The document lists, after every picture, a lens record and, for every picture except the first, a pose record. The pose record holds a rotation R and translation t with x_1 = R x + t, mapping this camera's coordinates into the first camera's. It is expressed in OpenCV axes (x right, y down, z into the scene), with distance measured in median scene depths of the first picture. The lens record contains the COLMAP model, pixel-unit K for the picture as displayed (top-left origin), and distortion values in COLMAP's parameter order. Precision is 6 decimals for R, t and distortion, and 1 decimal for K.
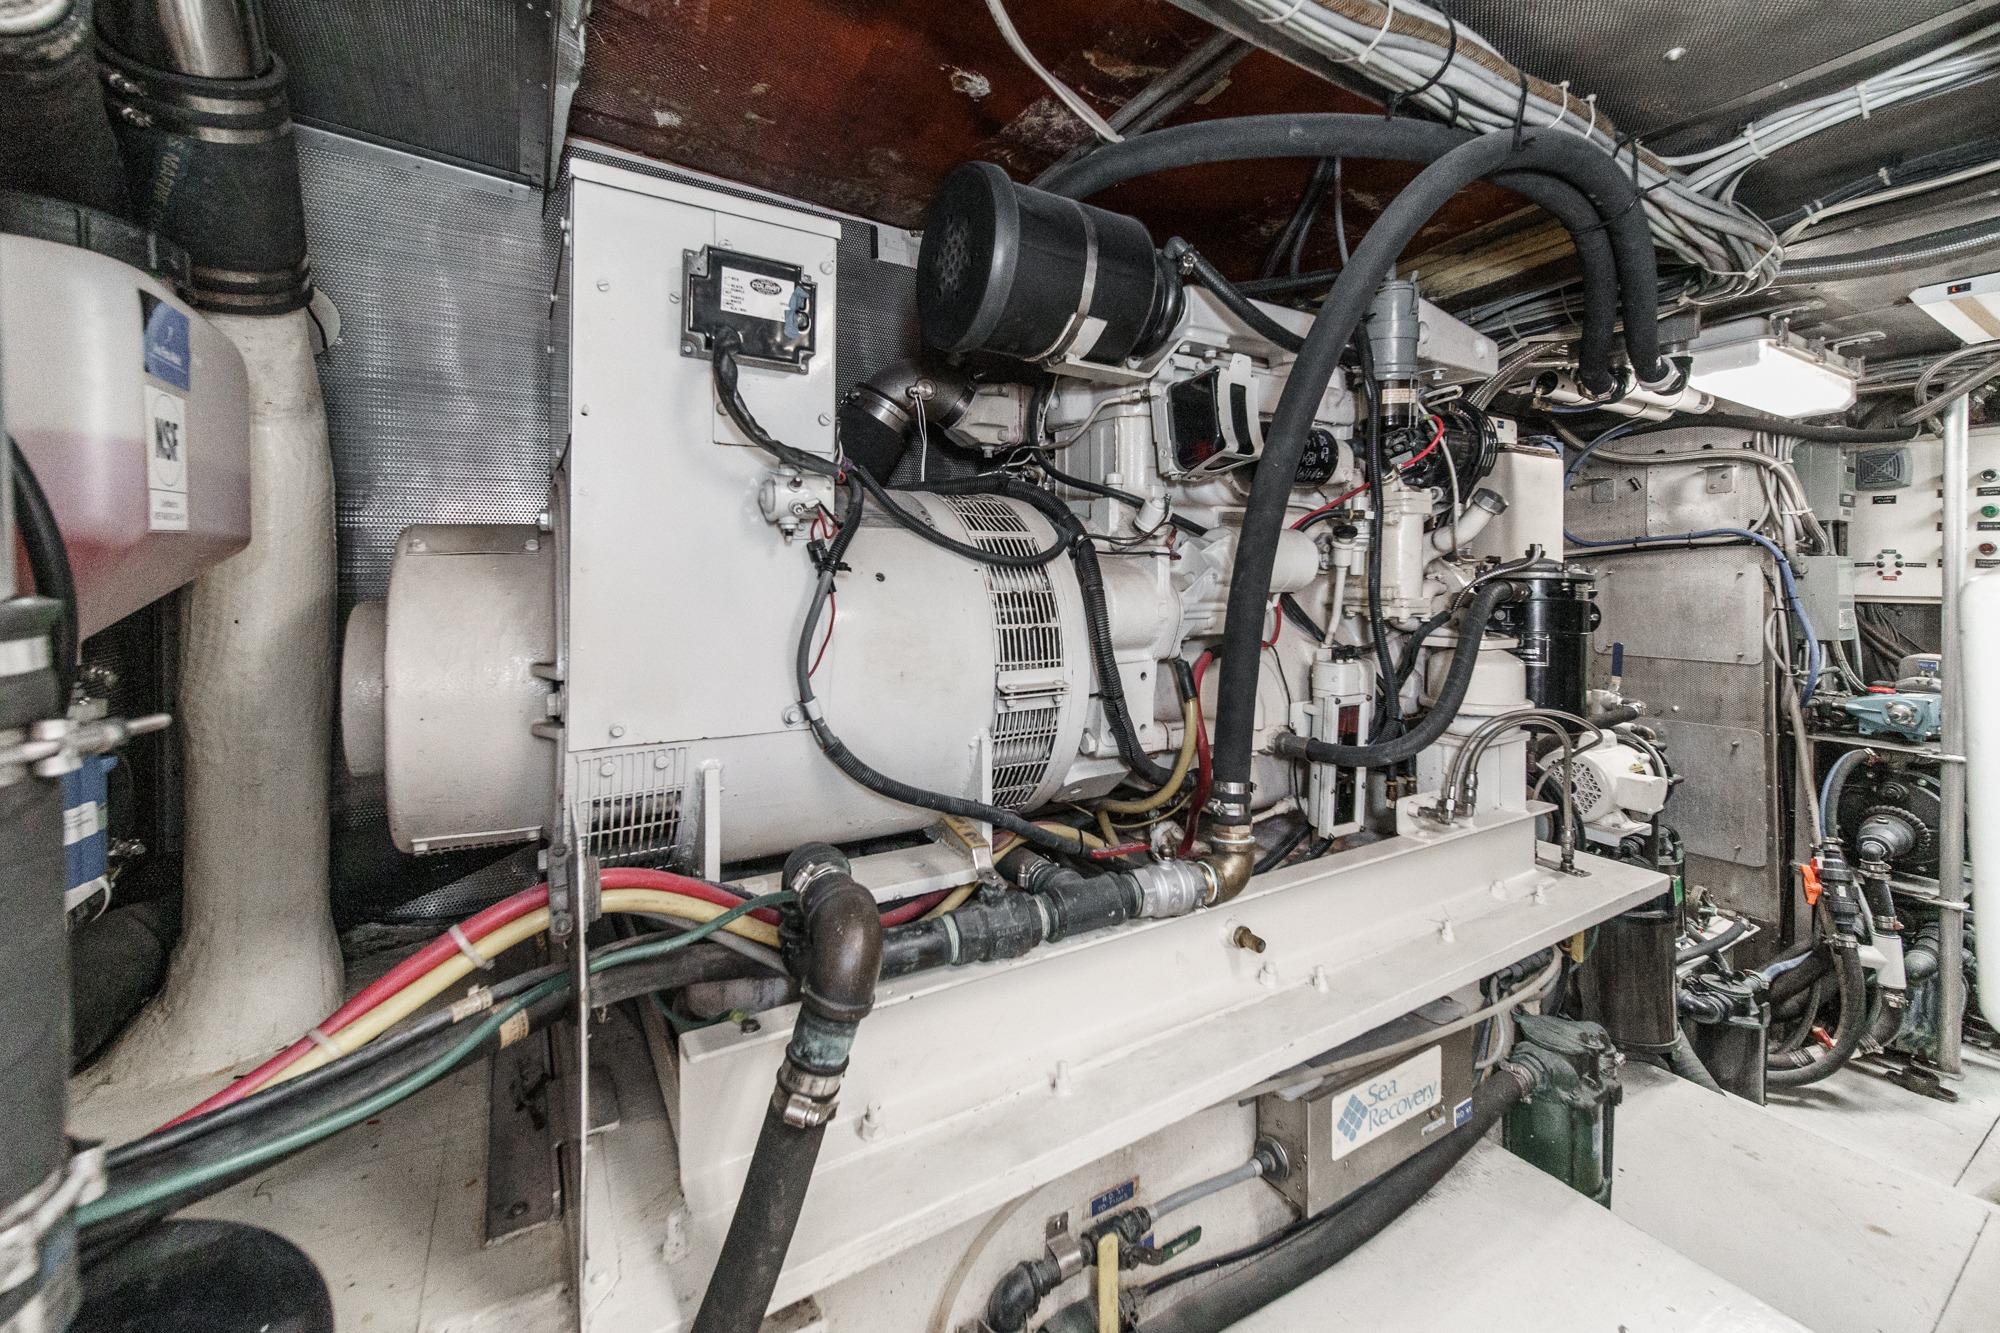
lens RADIAL K [[834.8, 0, 1053.8], [0, 834.8, 576.4], [0, 0, 1]] dist [0.016378, -0.000180]
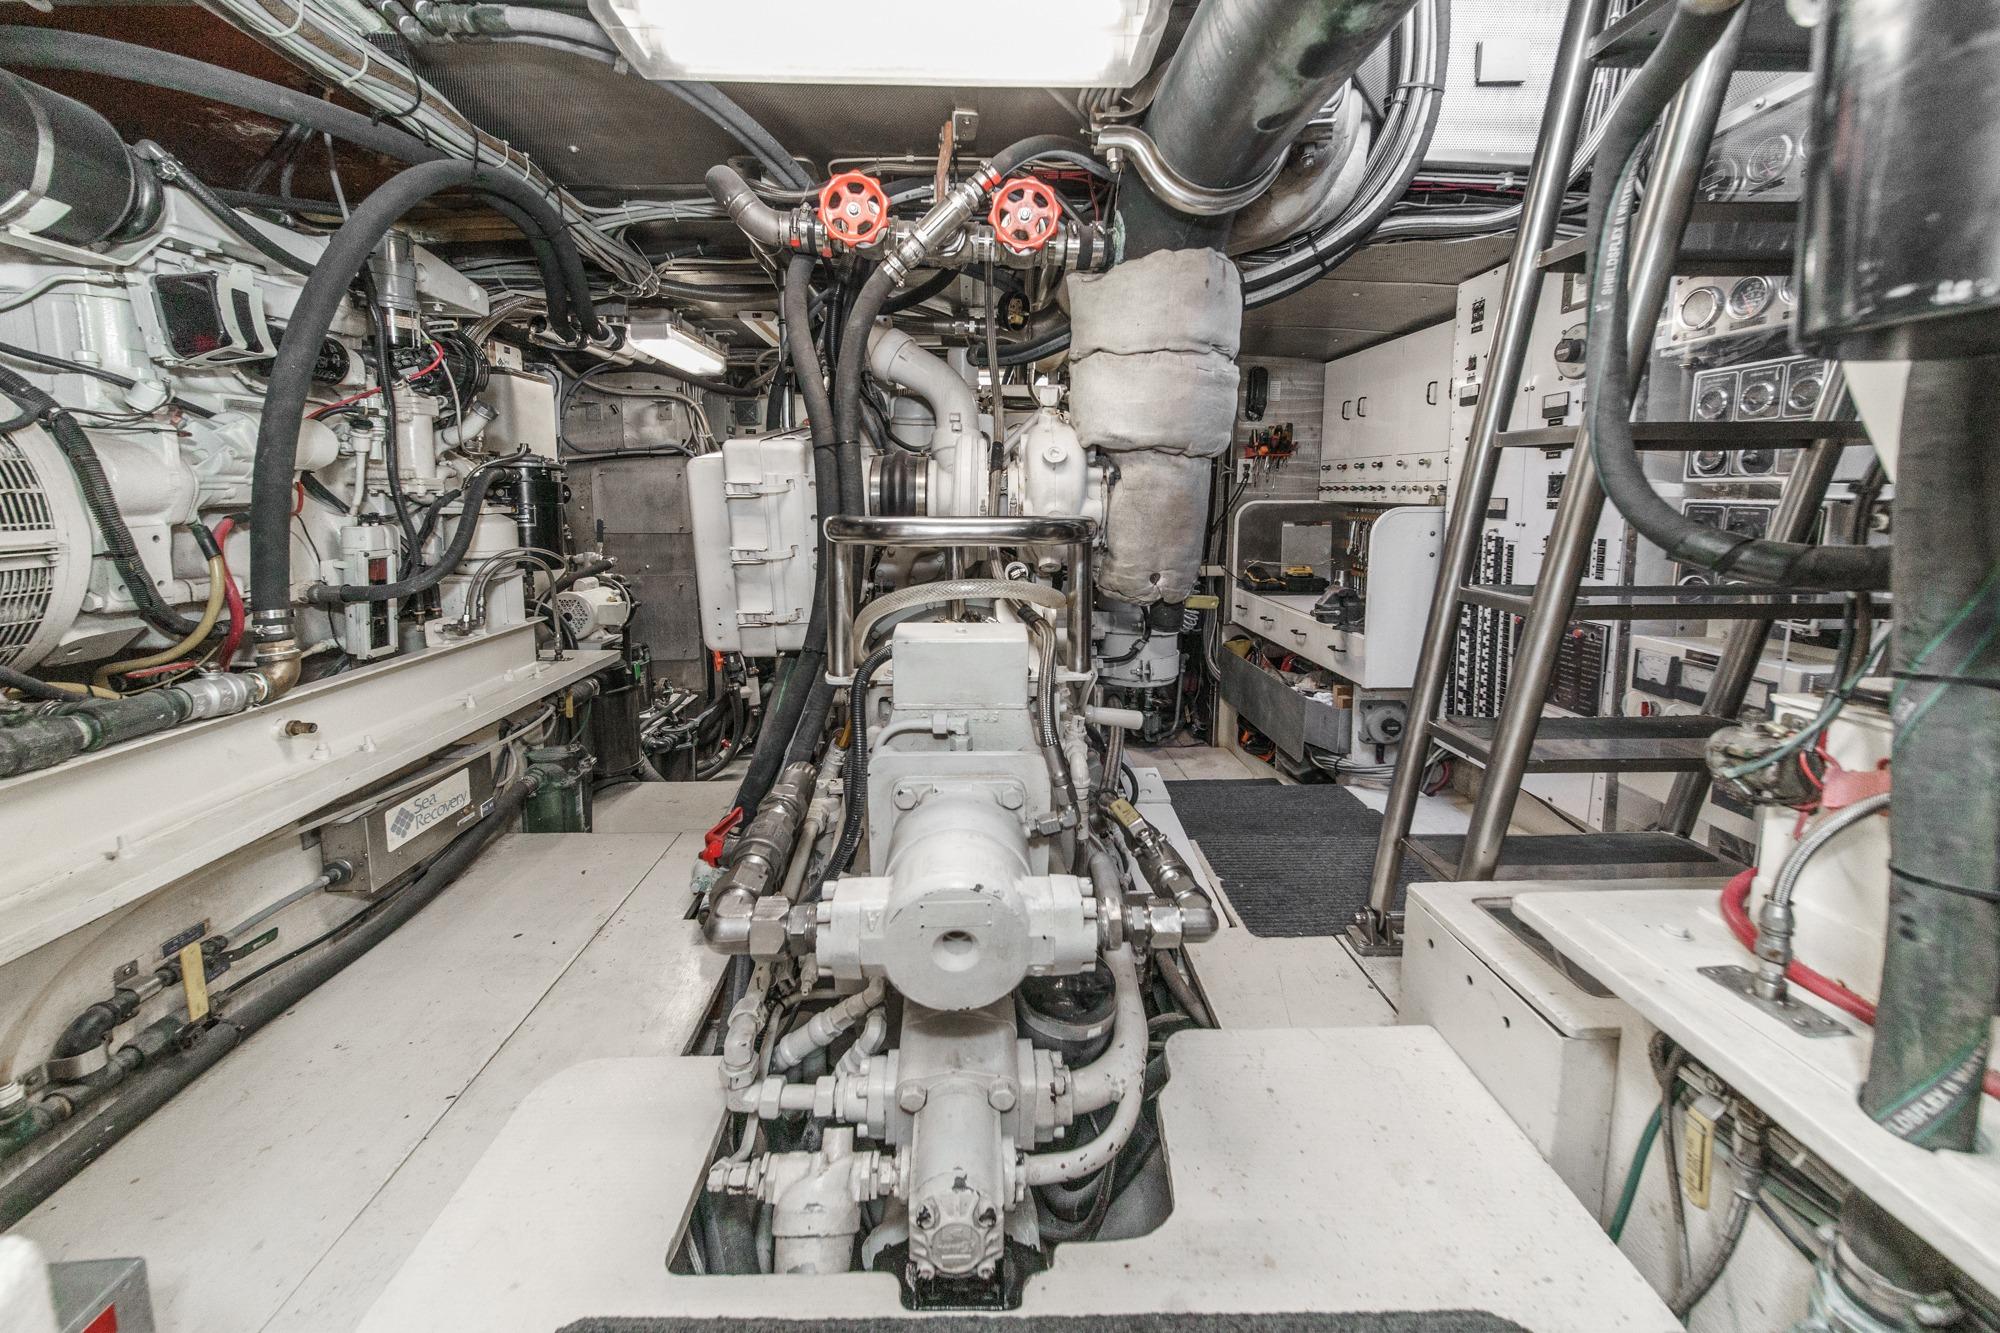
lens RADIAL K [[755.6, 0, 996.7], [0, 755.6, 569.6], [0, 0, 1]] dist [-0.002362, -0.000497]
pose [[0.516016, -0.093435, 0.851468, -0.158410], [0.001450, 0.994127, 0.108211, 0.045977], [-0.856578, -0.054604, 0.513121, -0.451020]]
